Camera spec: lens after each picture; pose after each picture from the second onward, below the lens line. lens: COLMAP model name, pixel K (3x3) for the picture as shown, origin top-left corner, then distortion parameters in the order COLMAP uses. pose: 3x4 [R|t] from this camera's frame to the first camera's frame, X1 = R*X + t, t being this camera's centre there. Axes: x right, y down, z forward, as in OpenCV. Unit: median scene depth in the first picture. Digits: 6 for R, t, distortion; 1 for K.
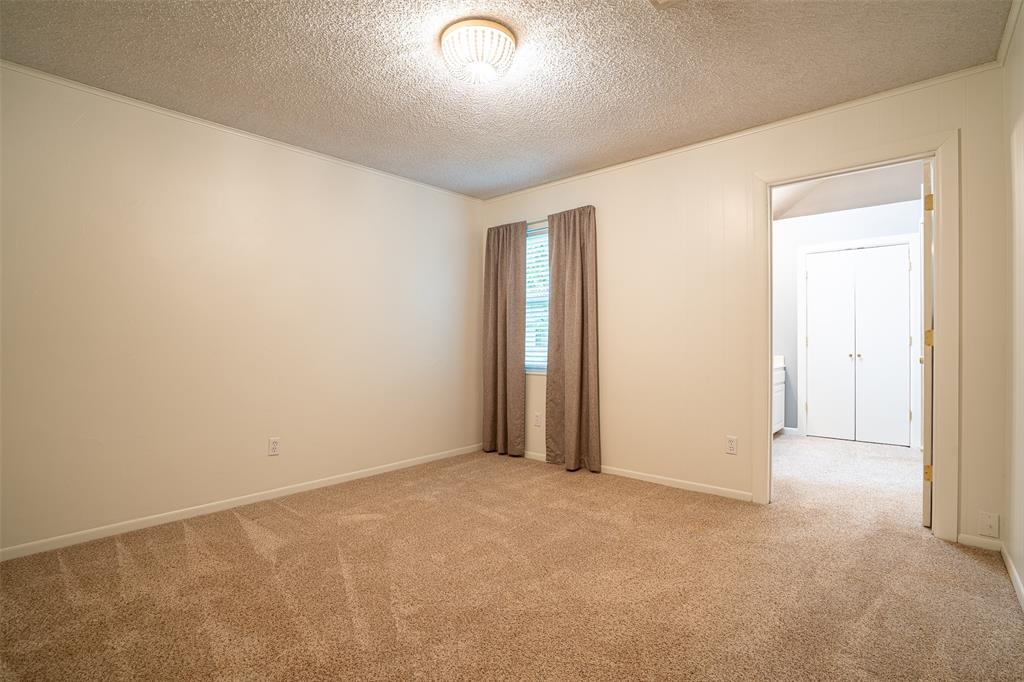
lens RADIAL K [[464.7, 0, 512.0], [0, 464.7, 341.0], [0, 0, 1]] dist [-0.000136, 0.000304]
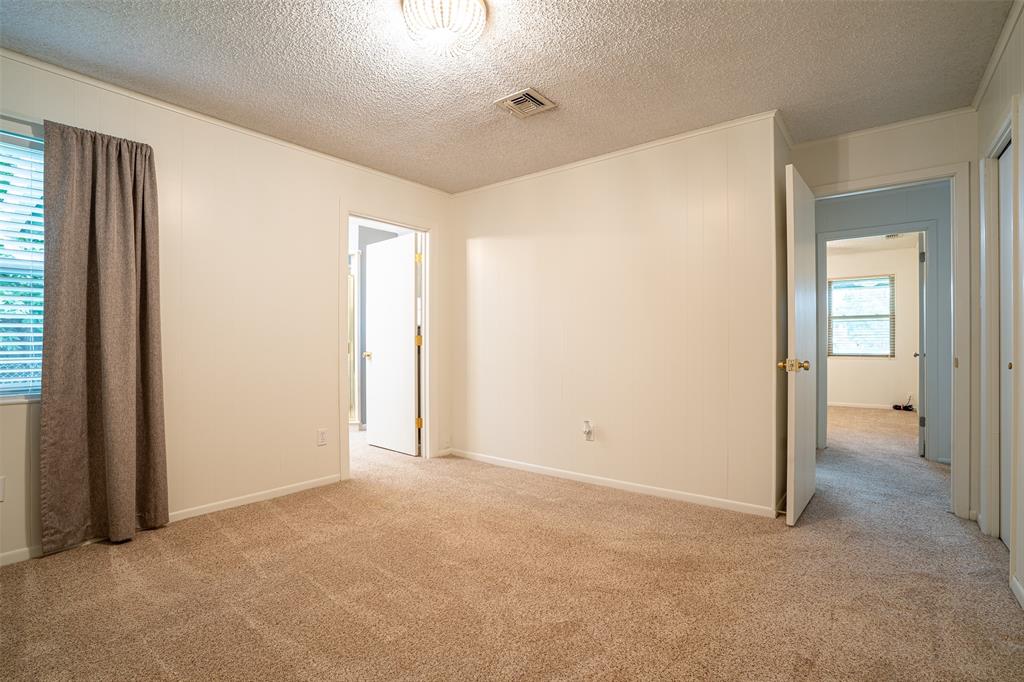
lens RADIAL K [[464.7, 0, 512.0], [0, 464.7, 341.0], [0, 0, 1]] dist [-0.000136, 0.000304]
pose [[0.003437, 0.003073, 0.999989, -0.625550], [-0.004151, 0.999987, -0.003059, -0.000201], [-0.999985, -0.004141, 0.003450, 0.554511]]
